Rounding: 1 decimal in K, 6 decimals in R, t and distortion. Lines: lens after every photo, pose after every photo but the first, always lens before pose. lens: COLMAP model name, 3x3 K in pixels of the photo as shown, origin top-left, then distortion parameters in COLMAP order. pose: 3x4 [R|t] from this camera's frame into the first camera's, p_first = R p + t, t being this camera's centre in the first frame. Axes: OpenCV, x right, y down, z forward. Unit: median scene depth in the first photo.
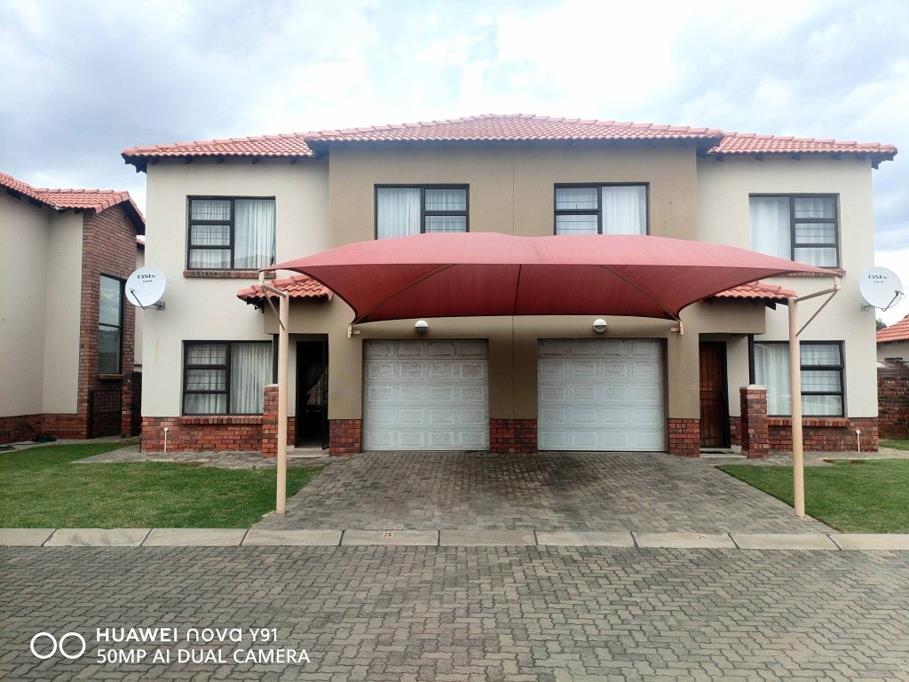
lens RADIAL K [[689.9, 0, 451.9], [0, 689.9, 338.9], [0, 0, 1]] dist [0.056892, -0.068408]
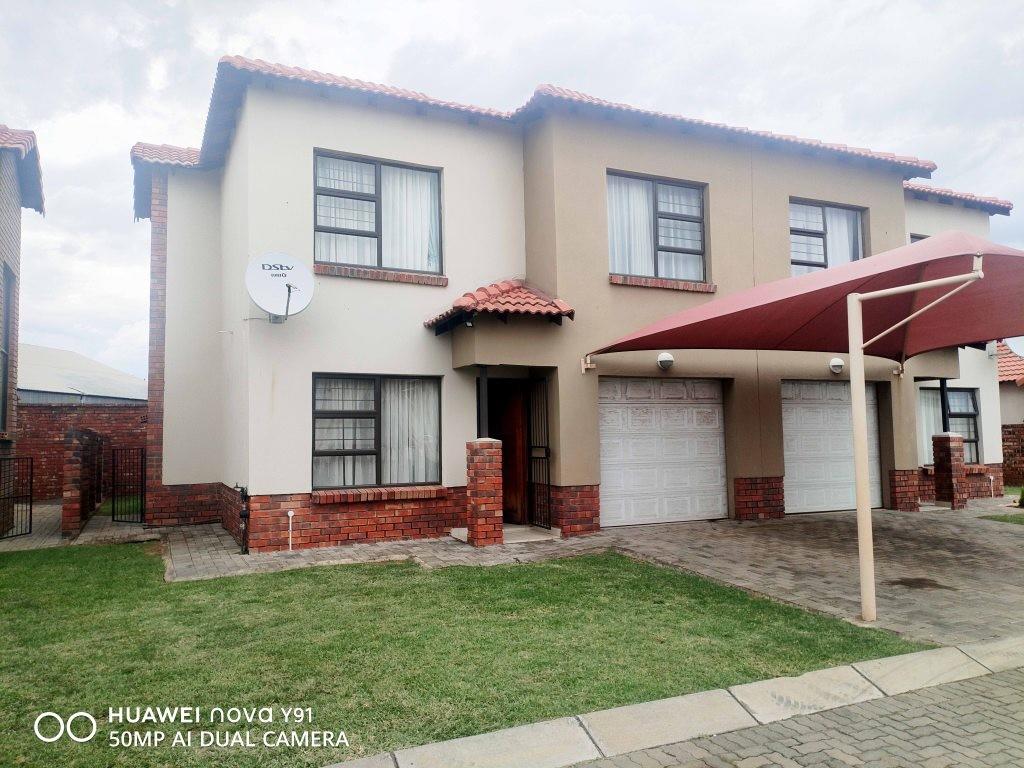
lens RADIAL K [[777.2, 0, 503.5], [0, 777.2, 378.5], [0, 0, 1]] dist [0.056892, -0.068408]
pose [[0.896826, 0.019363, 0.441960, -0.560679], [-0.013100, 0.999766, -0.017217, 0.018090], [-0.442190, 0.009651, 0.896869, 0.287515]]
